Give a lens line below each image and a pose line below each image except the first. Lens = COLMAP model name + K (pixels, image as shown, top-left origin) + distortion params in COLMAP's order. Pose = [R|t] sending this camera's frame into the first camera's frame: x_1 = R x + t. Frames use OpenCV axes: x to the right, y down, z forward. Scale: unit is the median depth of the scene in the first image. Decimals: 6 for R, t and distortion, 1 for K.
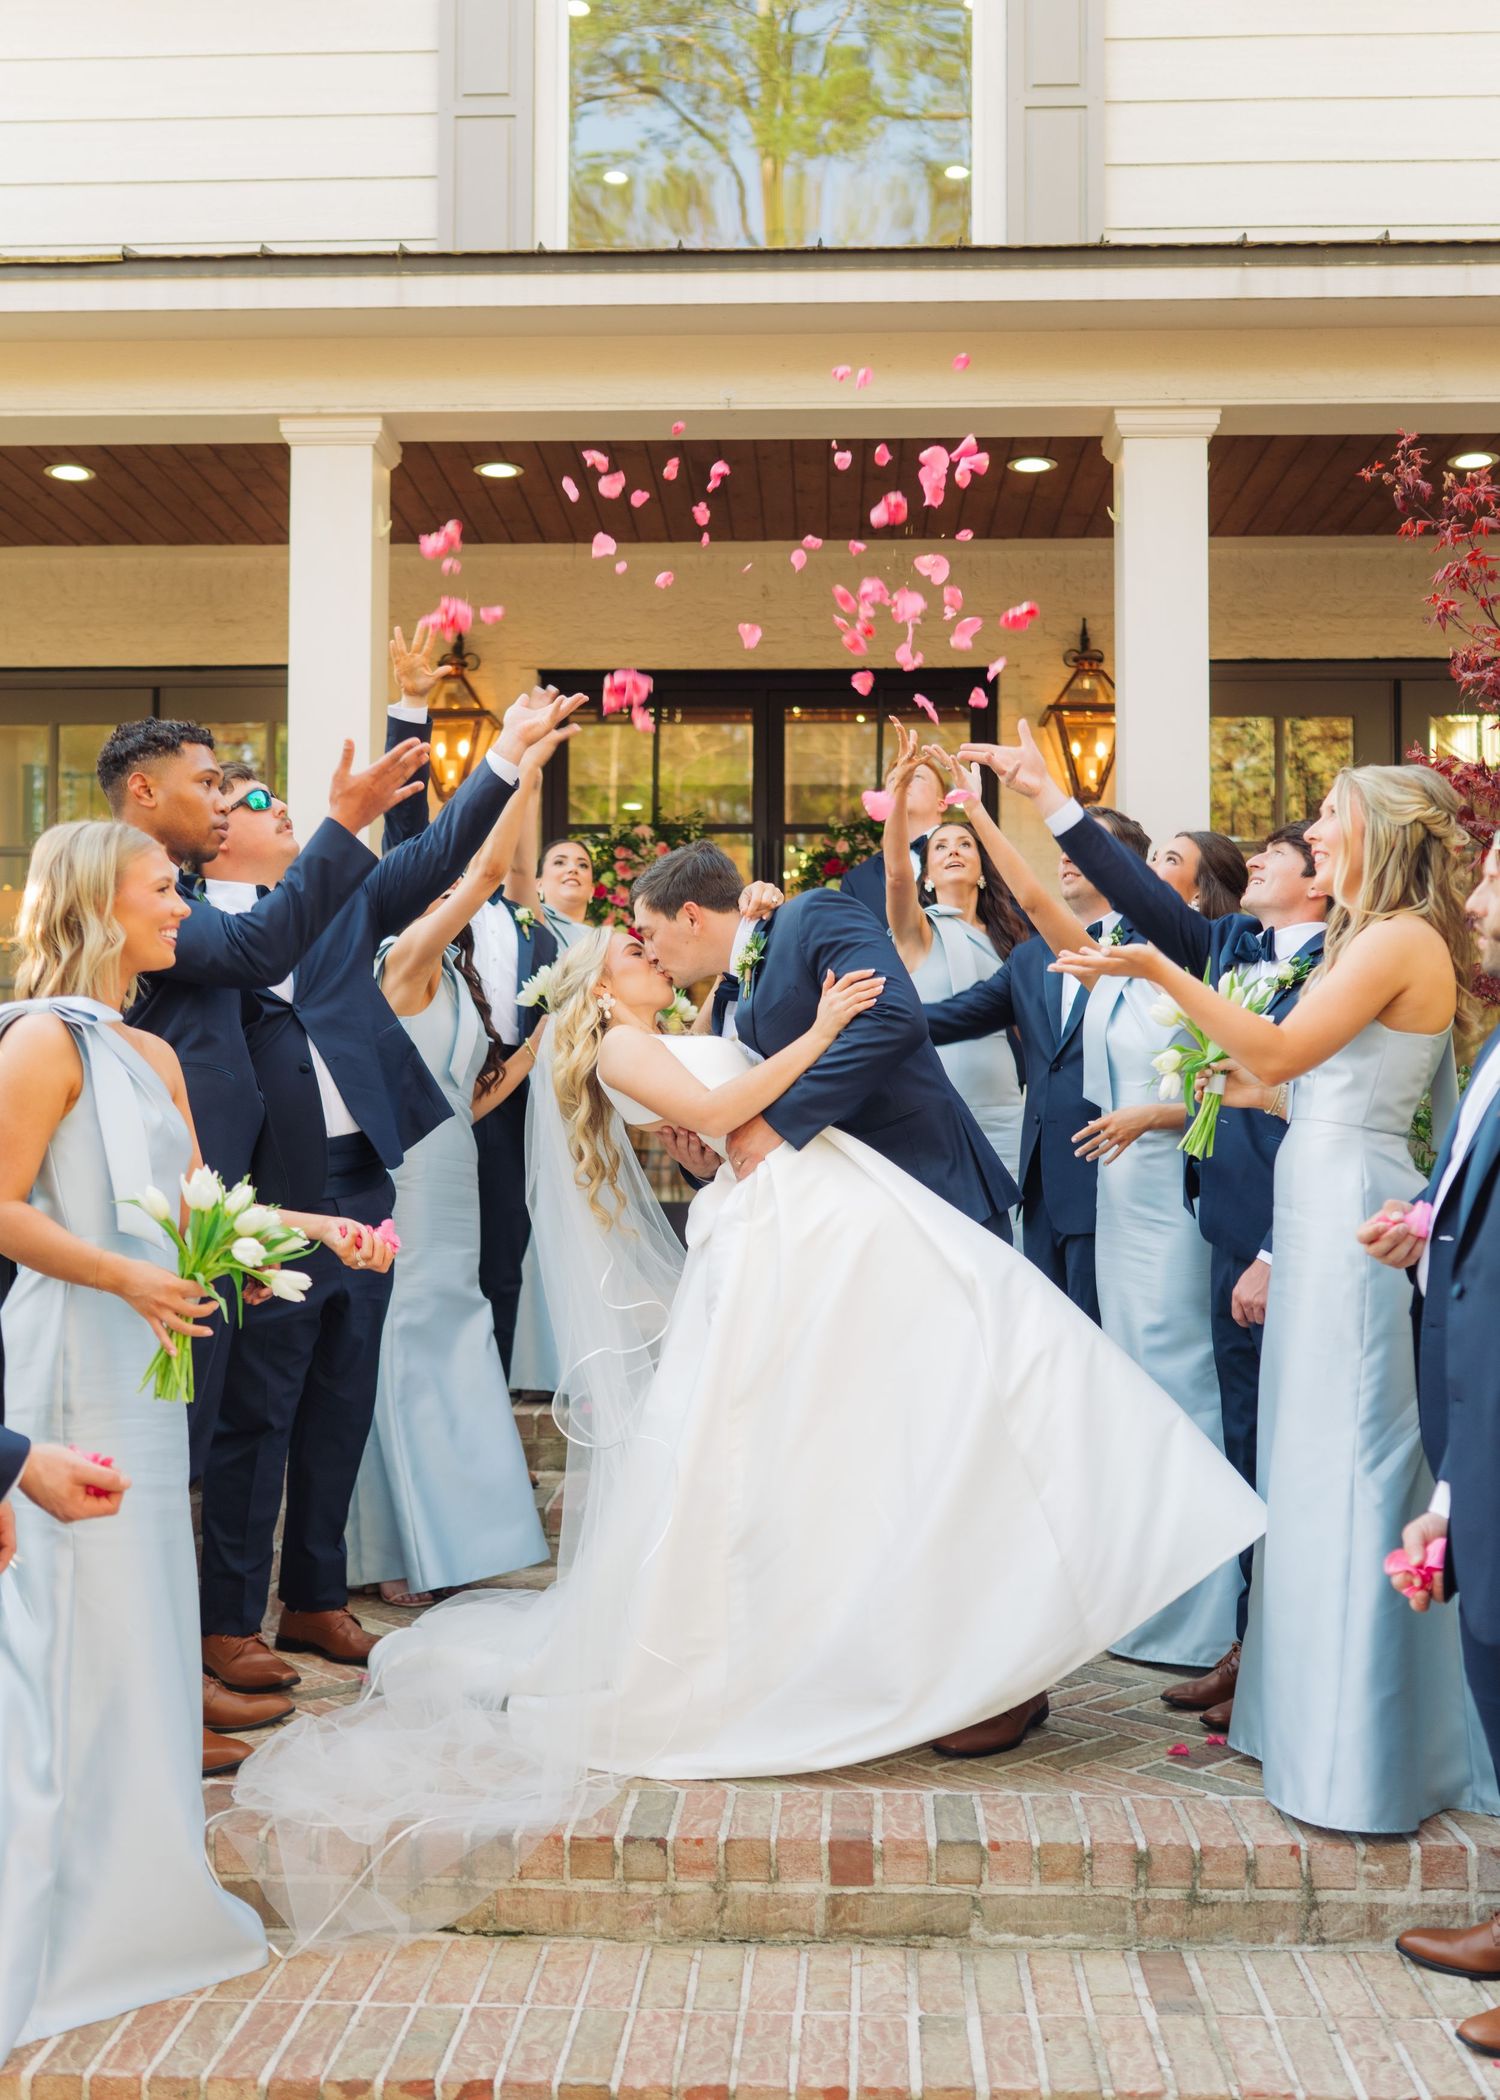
lens RADIAL K [[2153.7, 0, 750.0], [0, 2153.7, 1050.0], [0, 0, 1]] dist [-0.025793, 0.048534]
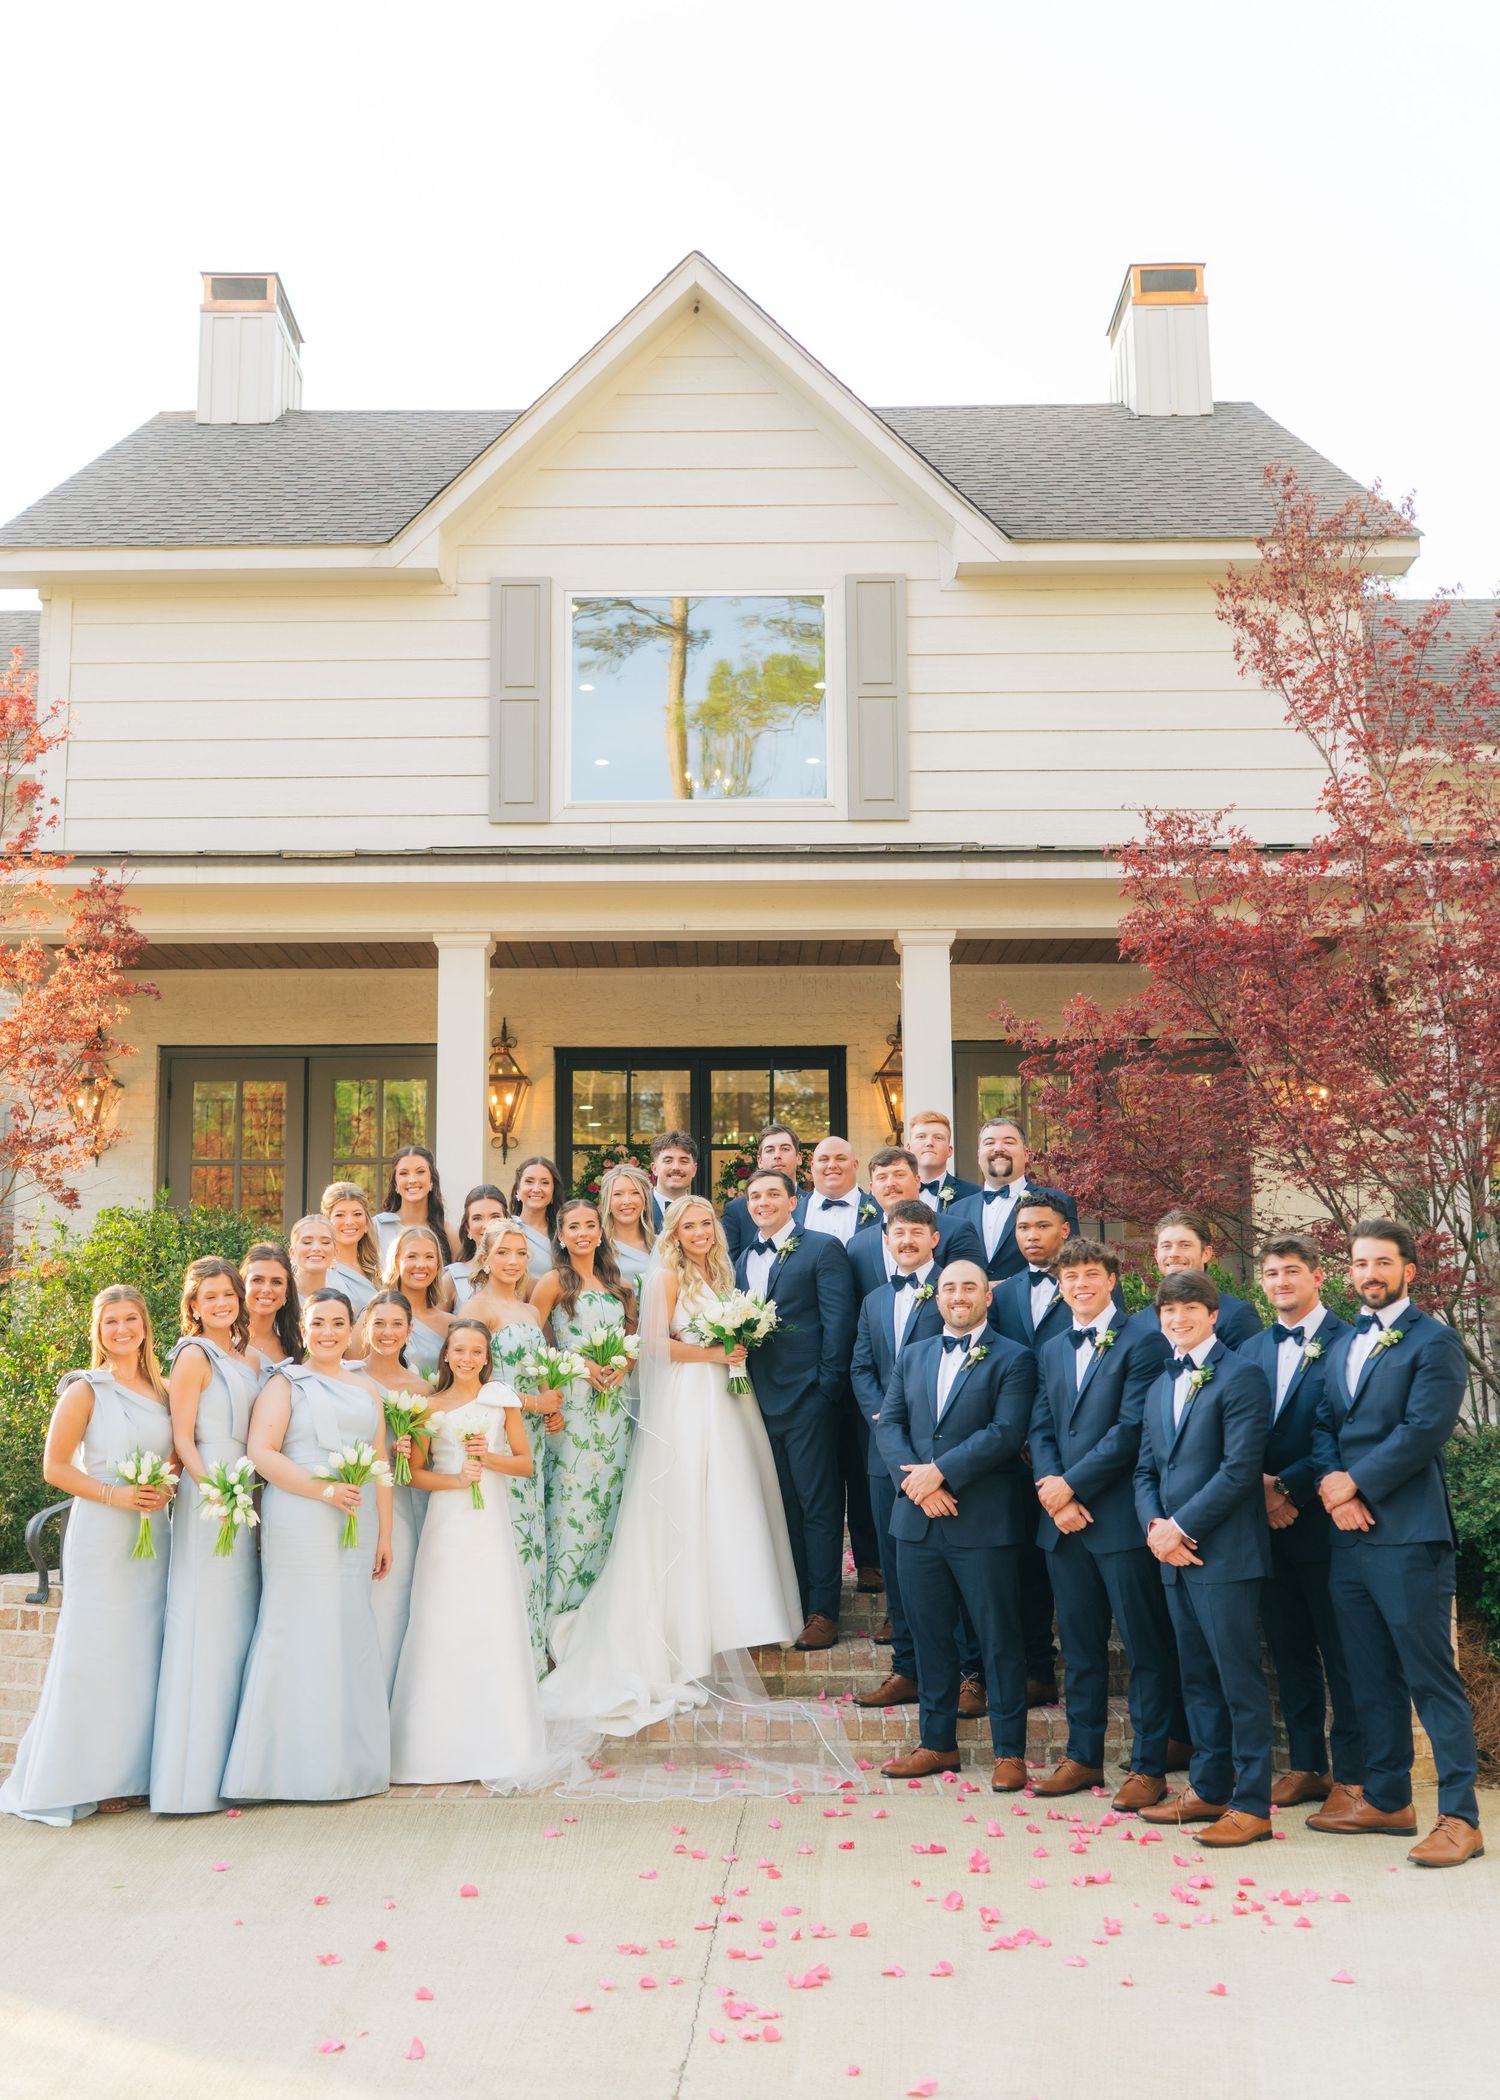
lens RADIAL K [[2493.0, 0, 704.2], [0, 2493.0, 1051.4], [0, 0, 1]] dist [-0.006152, 0.011957]
pose [[0.999617, -0.003966, 0.027379, -0.051473], [0.006721, 0.994838, -0.101252, 0.015228], [-0.026837, 0.101397, 0.994484, -1.081653]]
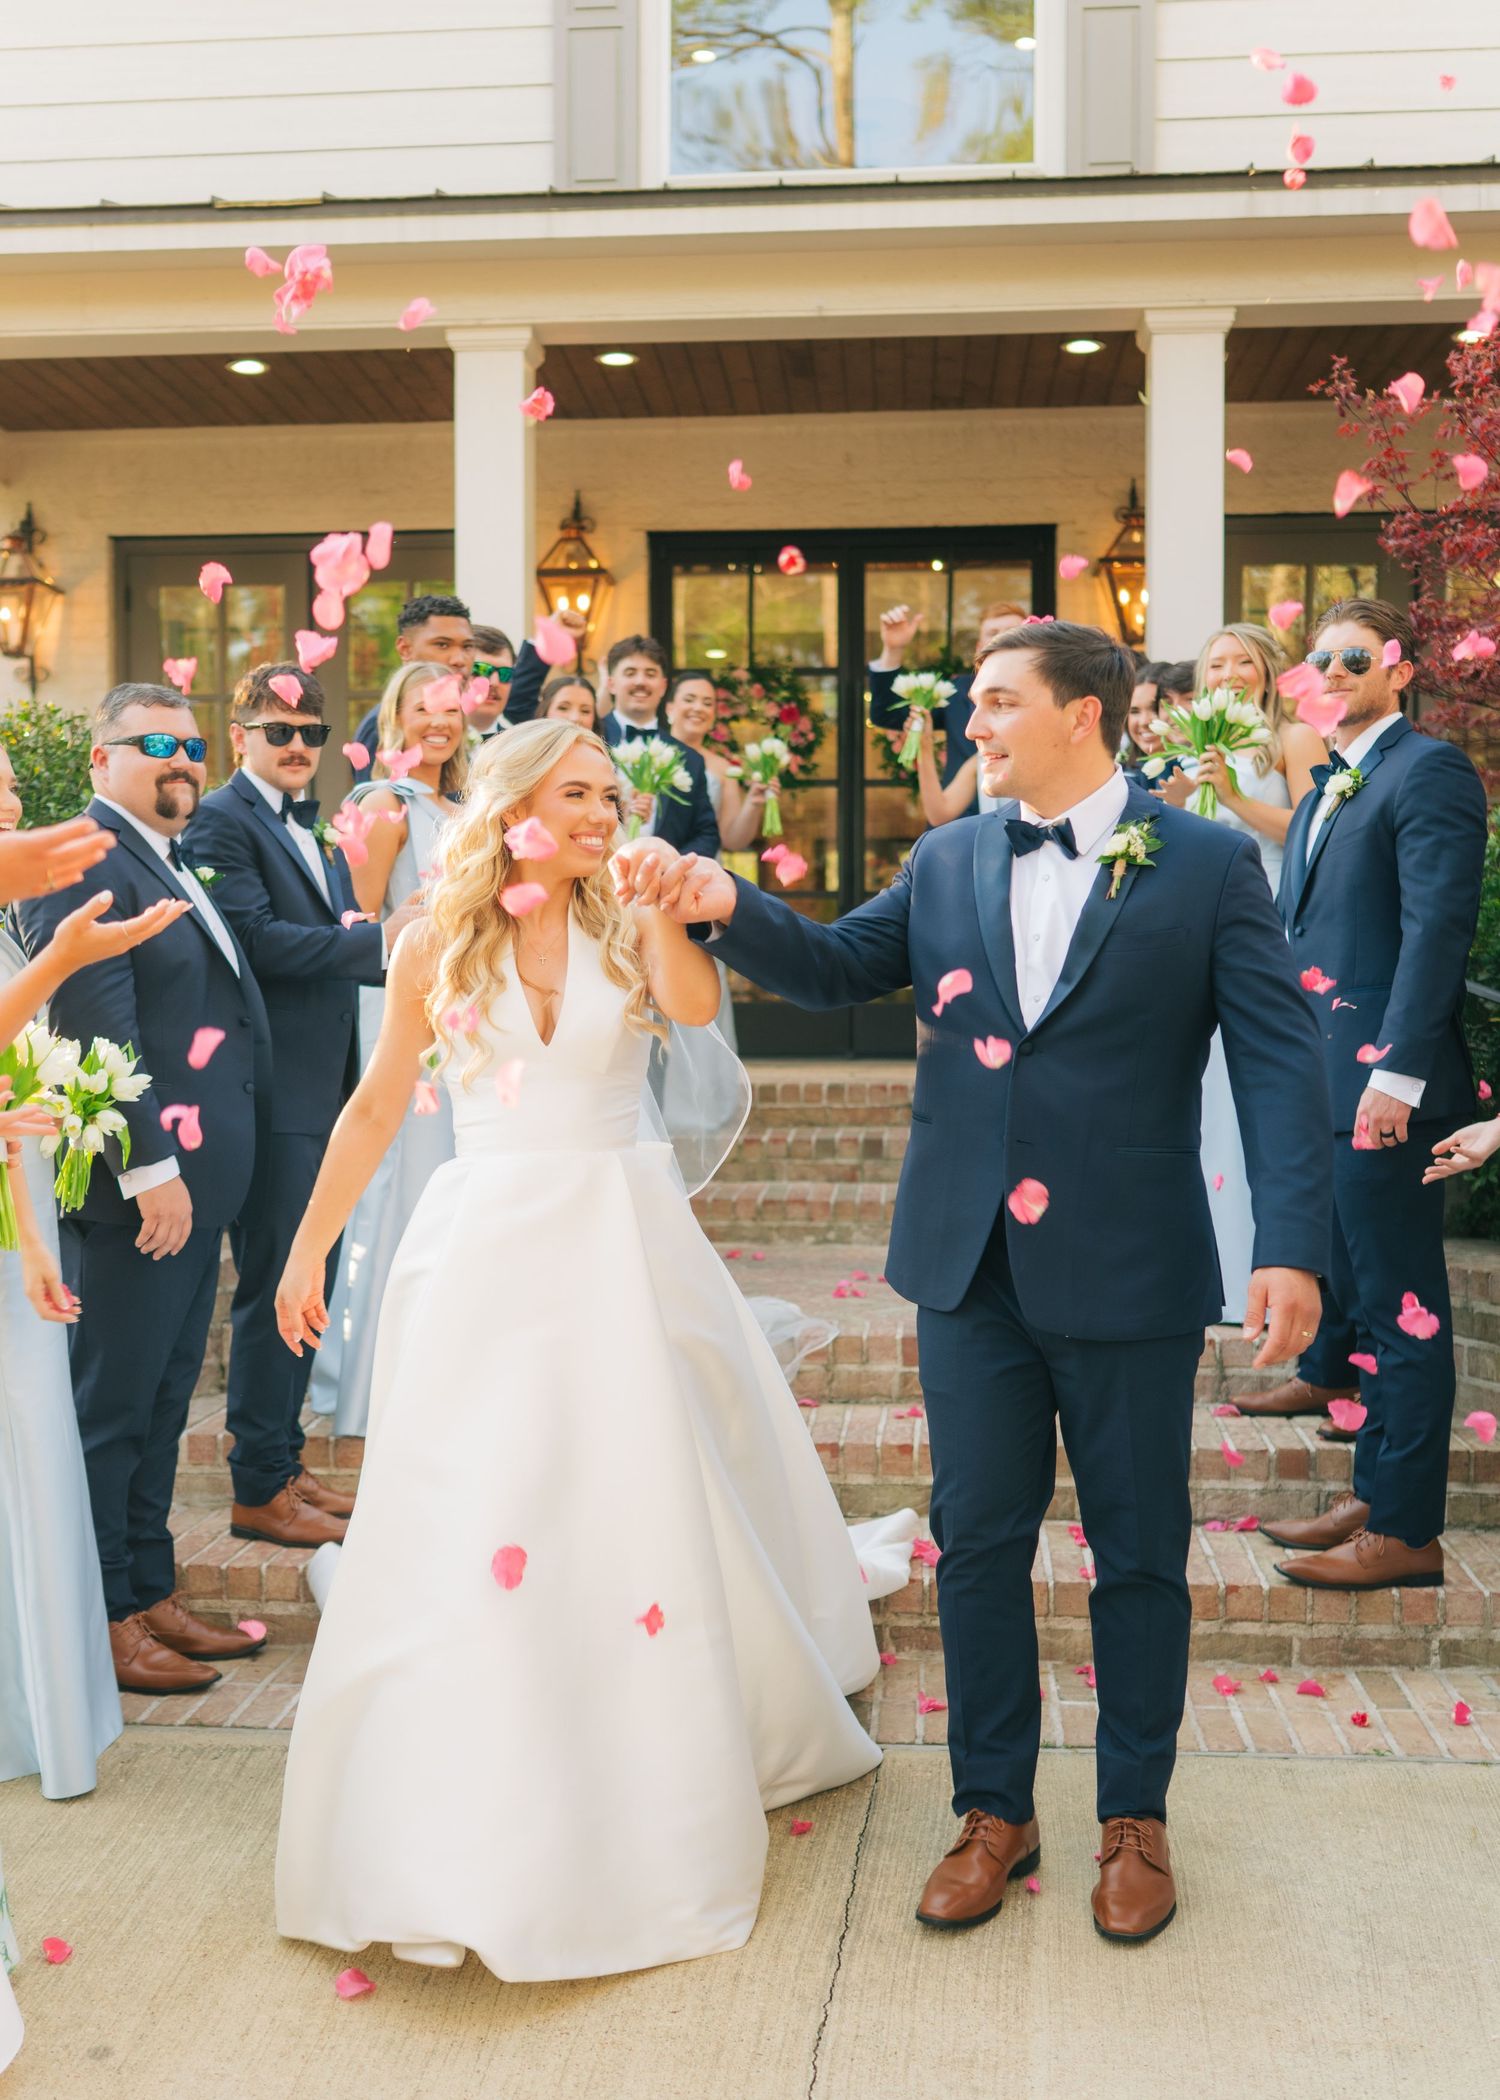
lens RADIAL K [[2409.3, 0, 691.1], [0, 2409.3, 1103.6], [0, 0, 1]] dist [-0.014046, 0.018966]
pose [[0.998590, -0.001708, -0.053060, -0.011469], [0.005453, 0.997495, 0.070526, 0.045172], [0.052807, -0.070716, 0.996098, -0.371908]]
